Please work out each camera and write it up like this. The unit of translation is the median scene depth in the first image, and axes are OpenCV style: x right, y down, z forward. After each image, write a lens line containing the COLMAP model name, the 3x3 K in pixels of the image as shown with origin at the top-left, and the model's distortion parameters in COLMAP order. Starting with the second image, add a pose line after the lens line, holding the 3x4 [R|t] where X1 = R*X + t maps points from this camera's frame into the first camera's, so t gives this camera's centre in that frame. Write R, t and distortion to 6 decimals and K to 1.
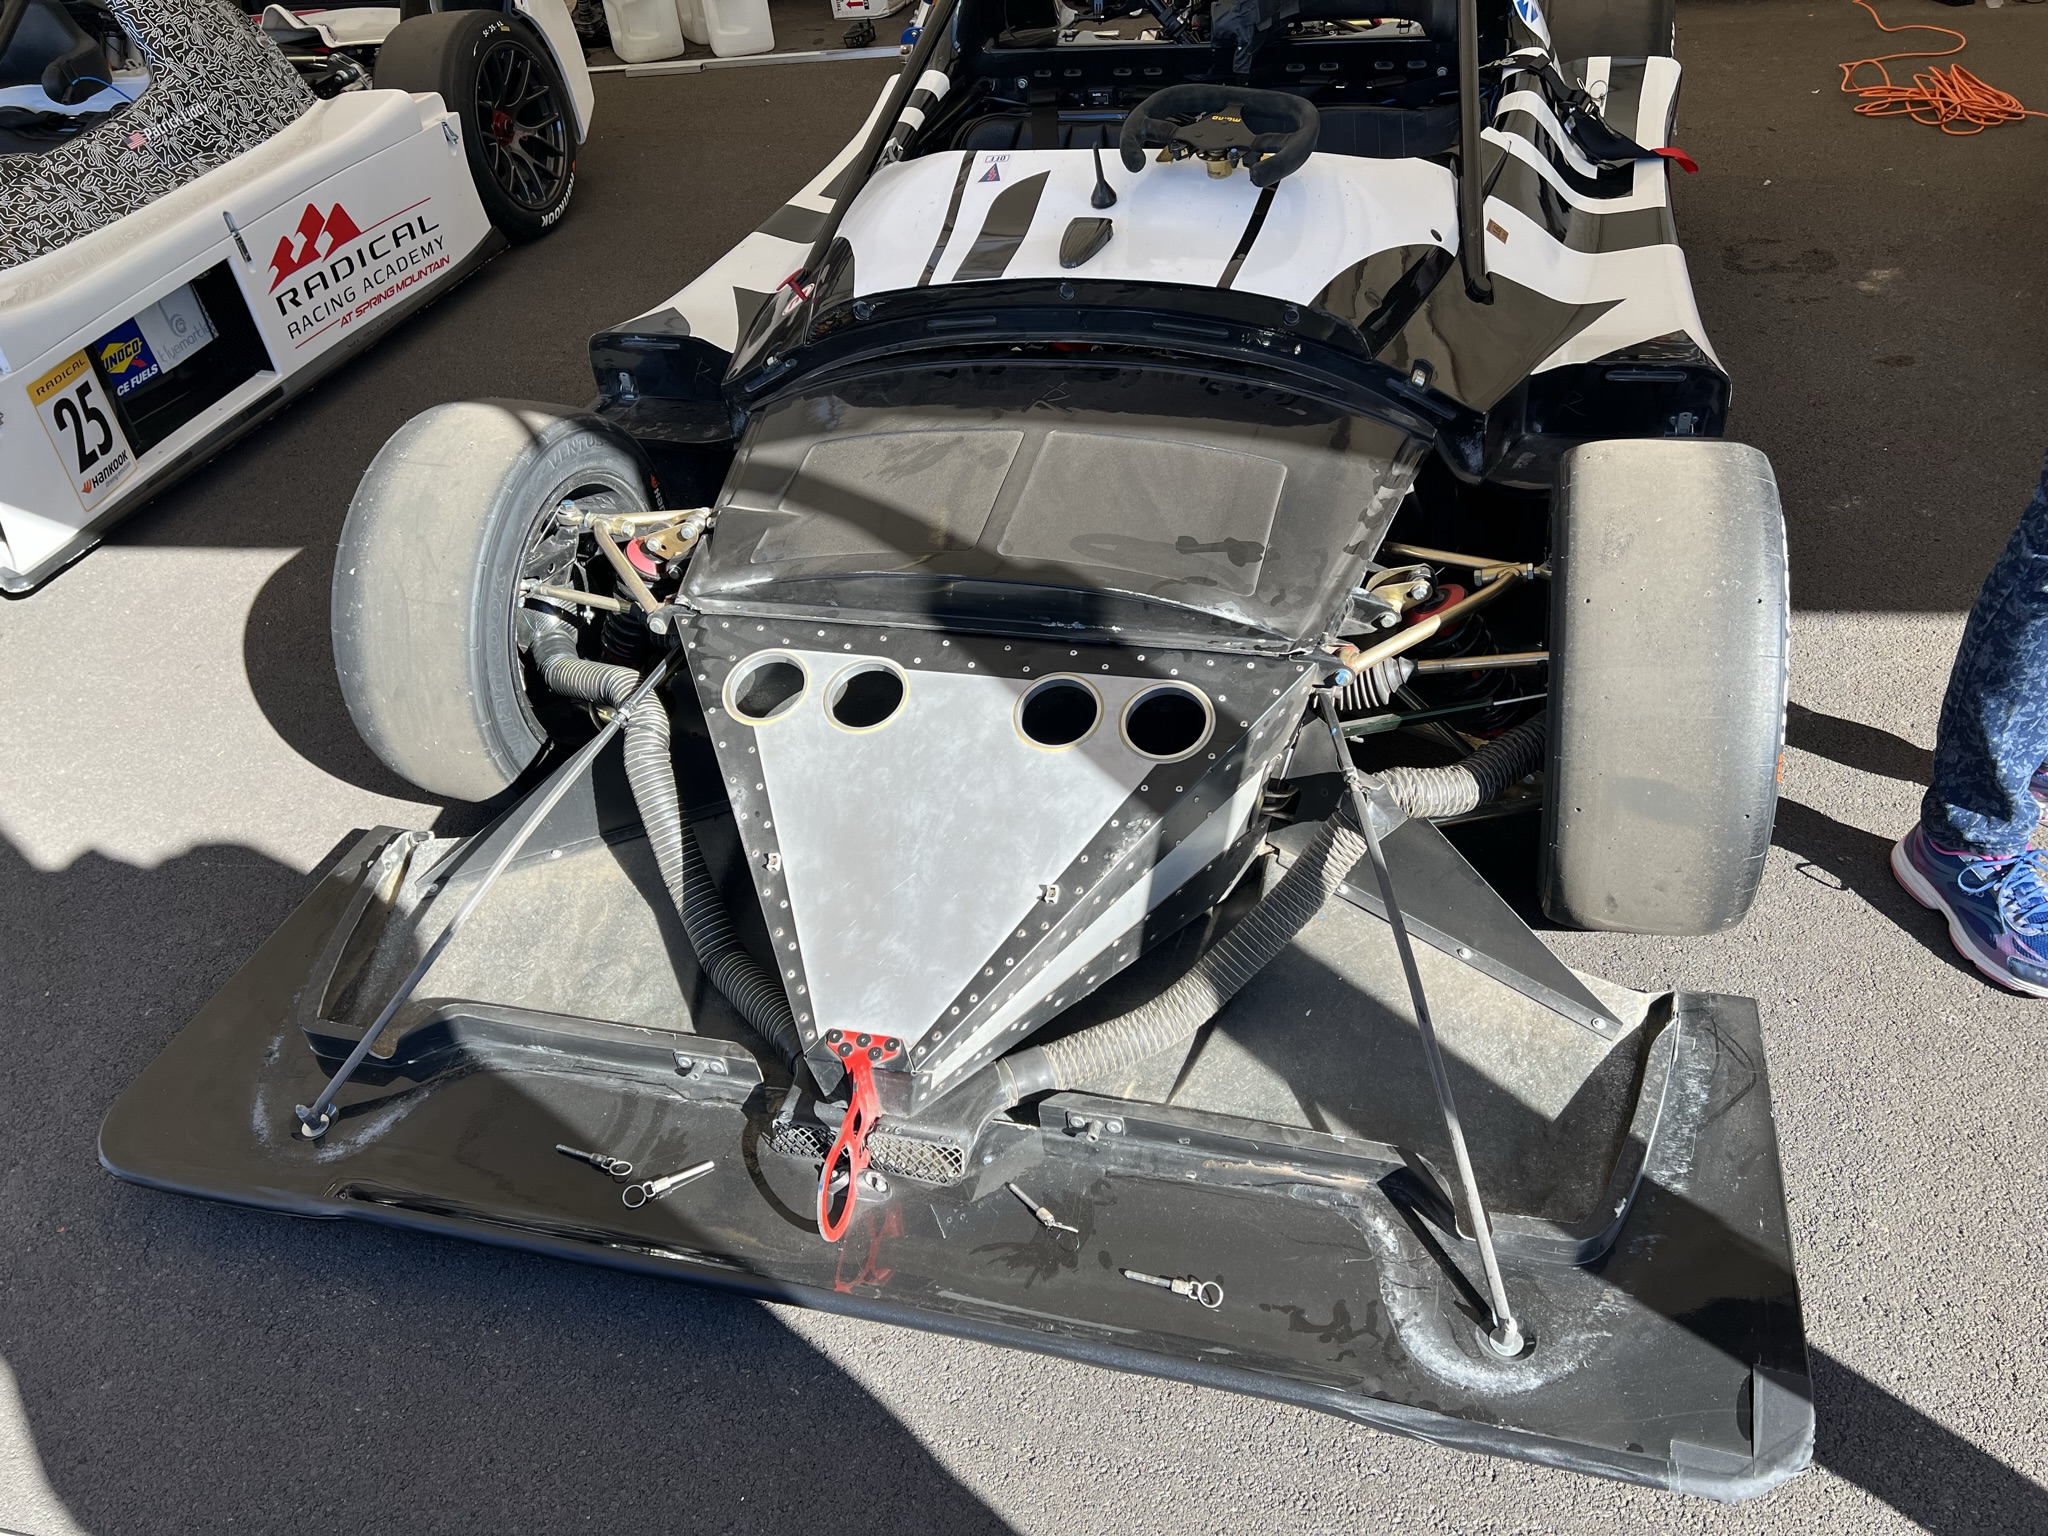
lens RADIAL K [[1590.0, 0, 1011.1], [0, 1590.0, 800.6], [0, 0, 1]] dist [0.060343, -0.065168]
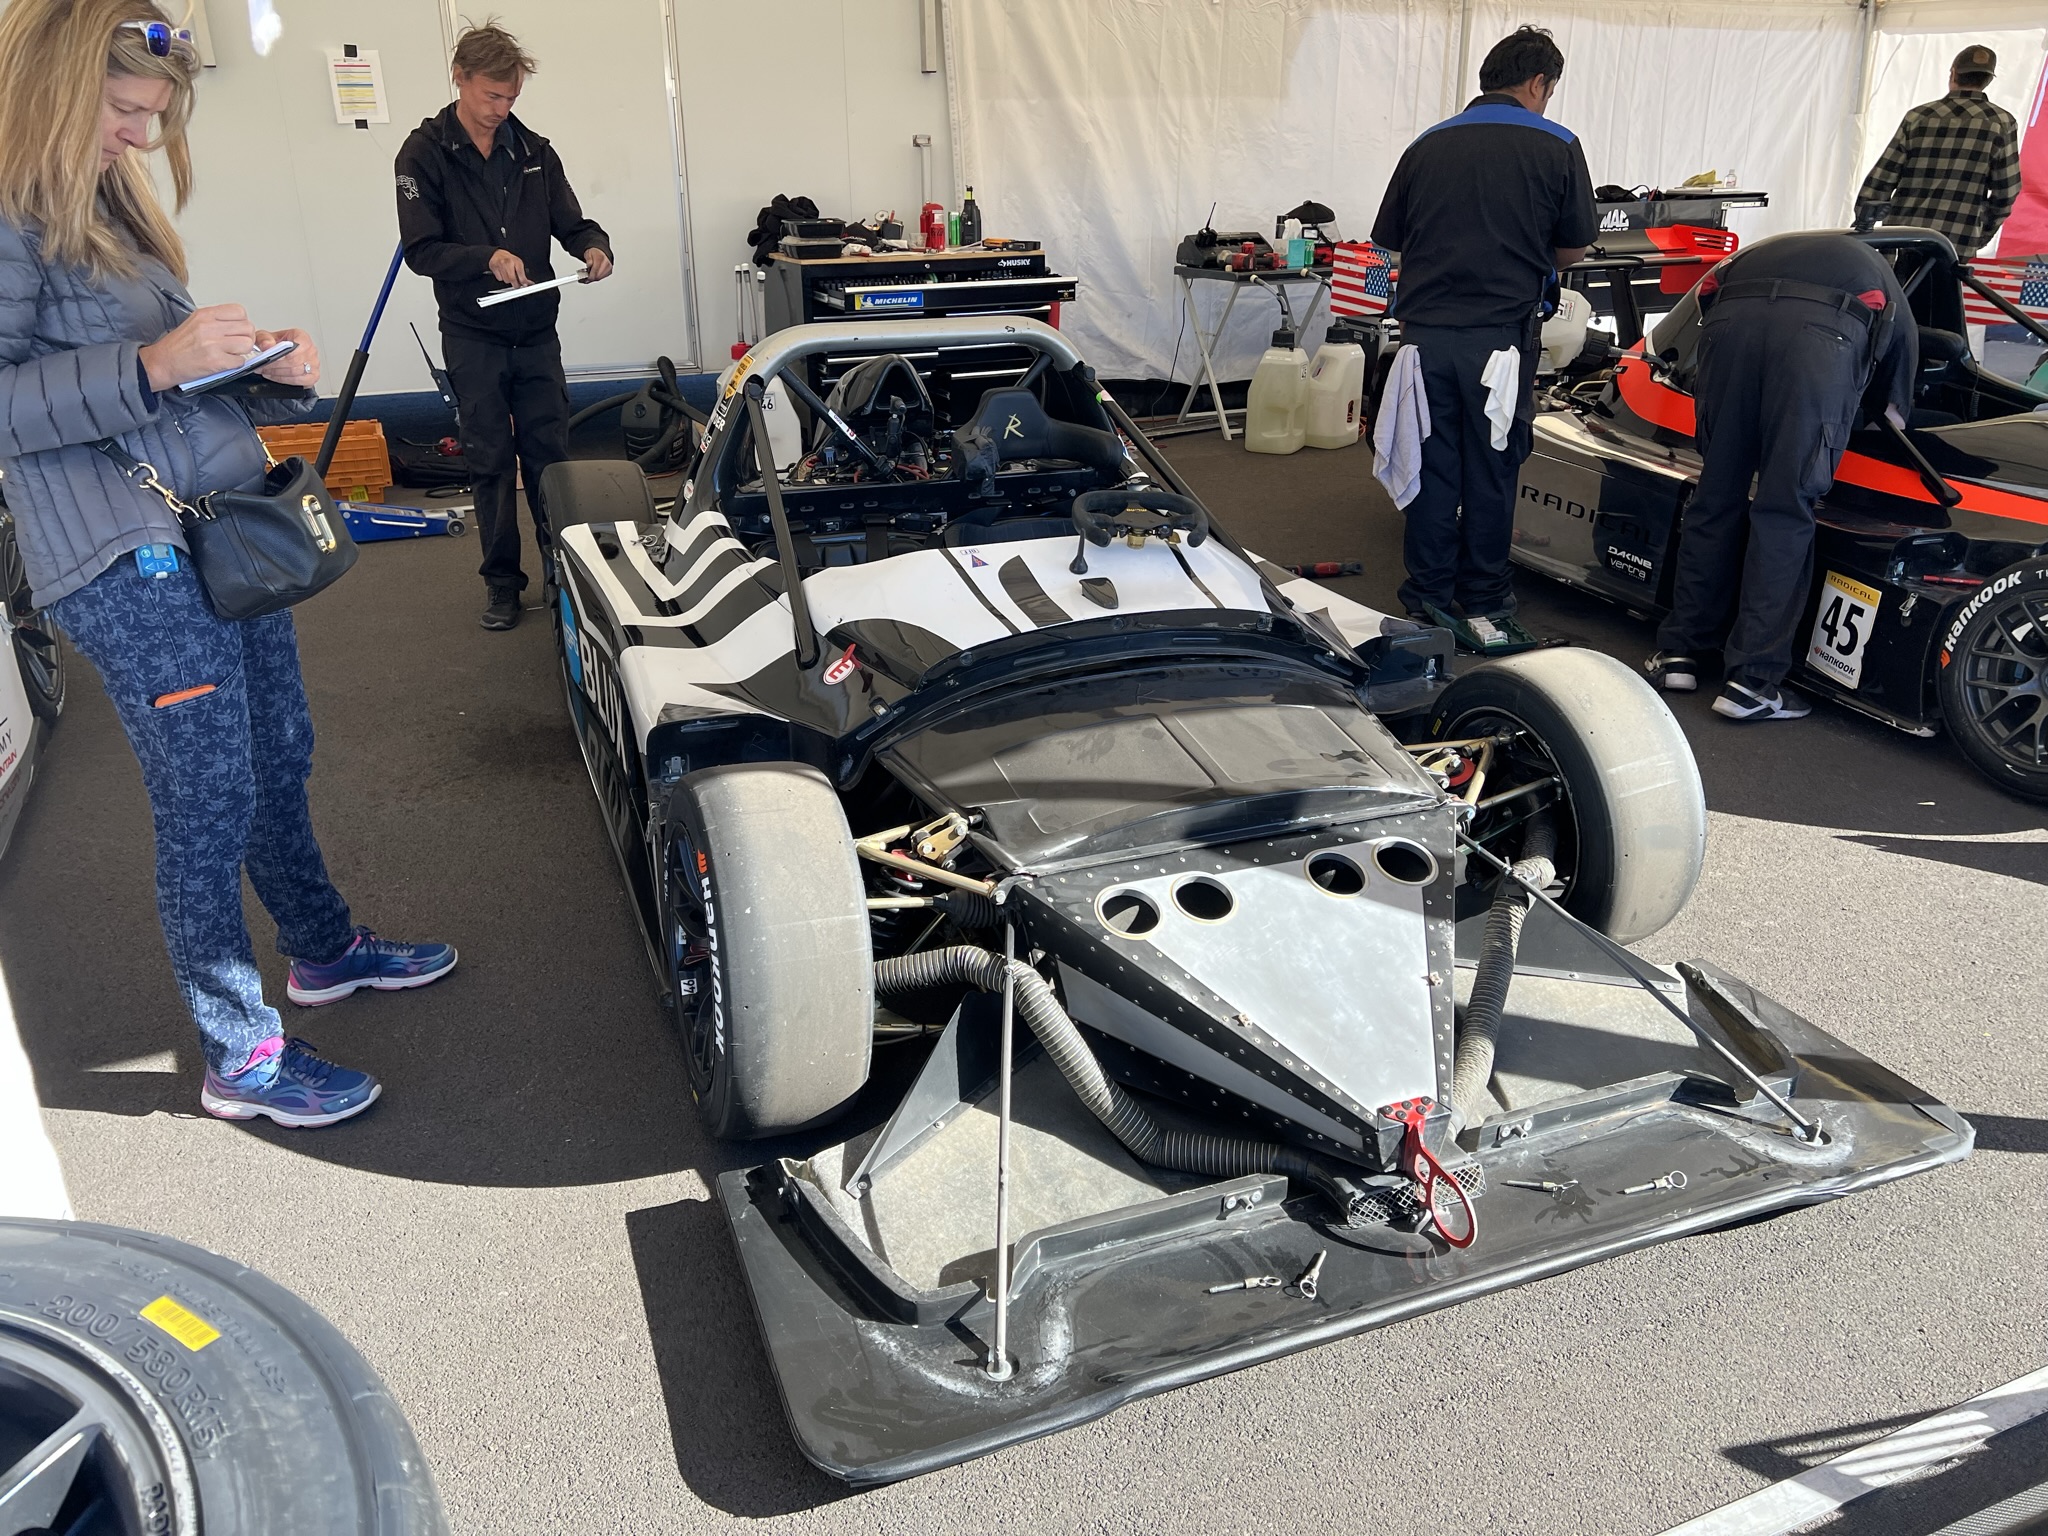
lens RADIAL K [[1577.9, 0, 1041.9], [0, 1577.9, 753.5], [0, 0, 1]] dist [0.072147, -0.085882]
pose [[0.789156, -0.142400, 0.597457, -0.908256], [0.314513, 0.929228, -0.193952, 0.031682], [-0.527555, 0.340966, 0.778092, 0.013783]]
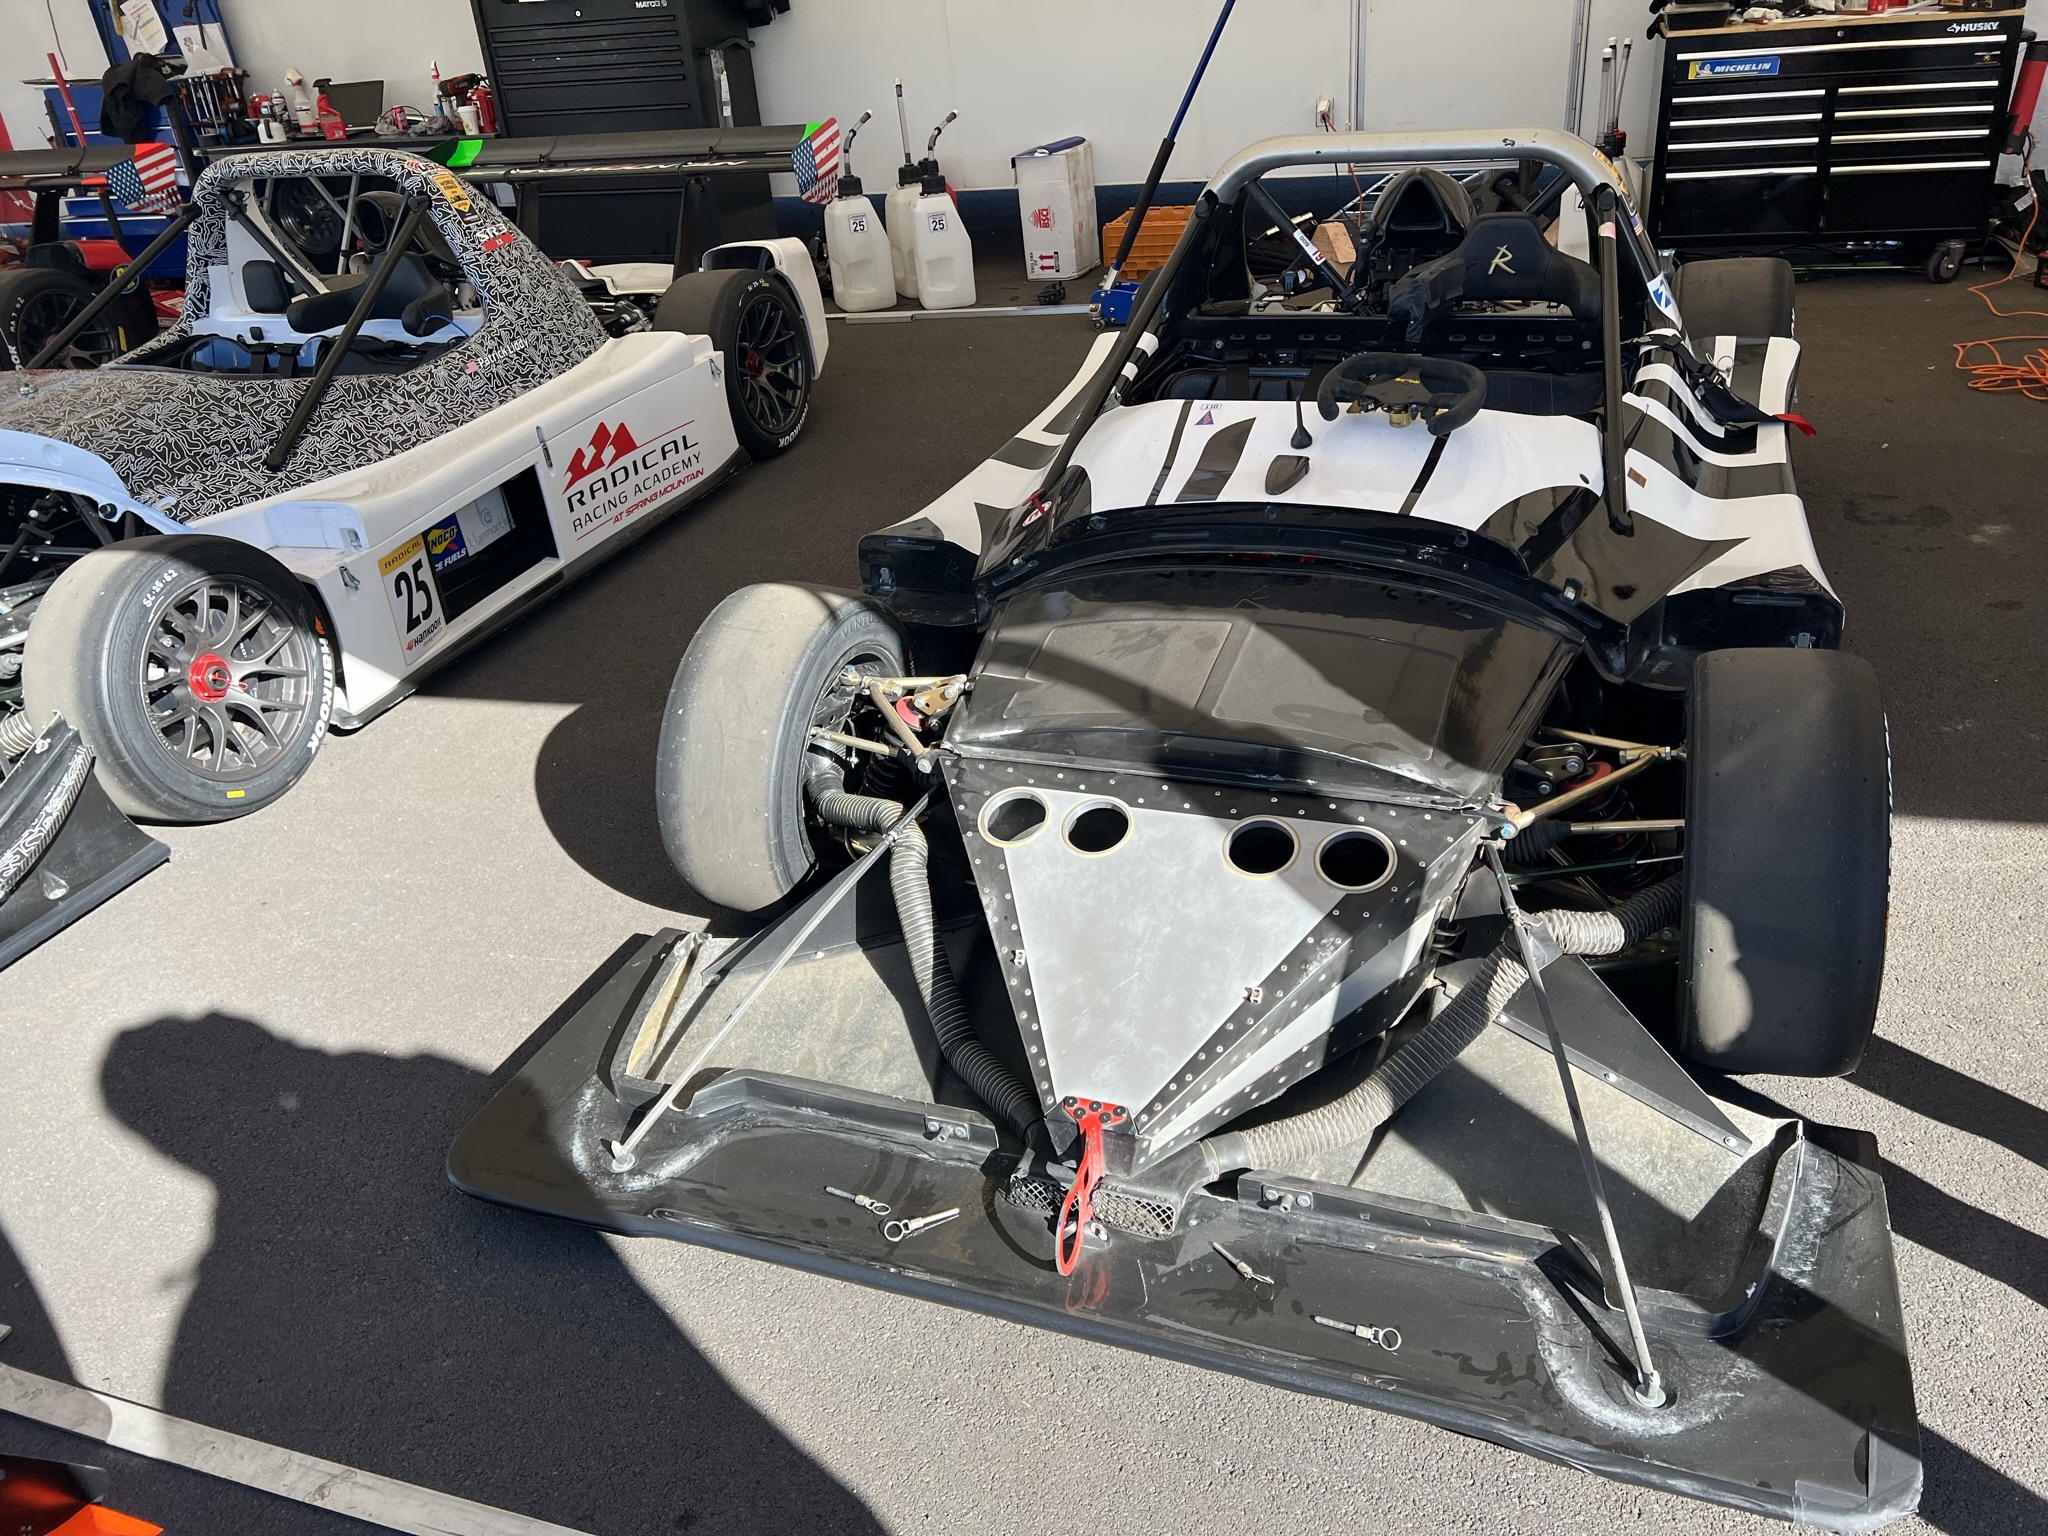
lens RADIAL K [[1575.6, 0, 1024.0], [0, 1575.6, 768.0], [0, 0, 1]] dist [0.060723, -0.067017]
pose [[0.996234, 0.048758, -0.071693, -0.060875], [-0.058945, 0.987281, -0.147654, 0.064574], [0.063582, 0.151324, 0.986437, -0.174213]]
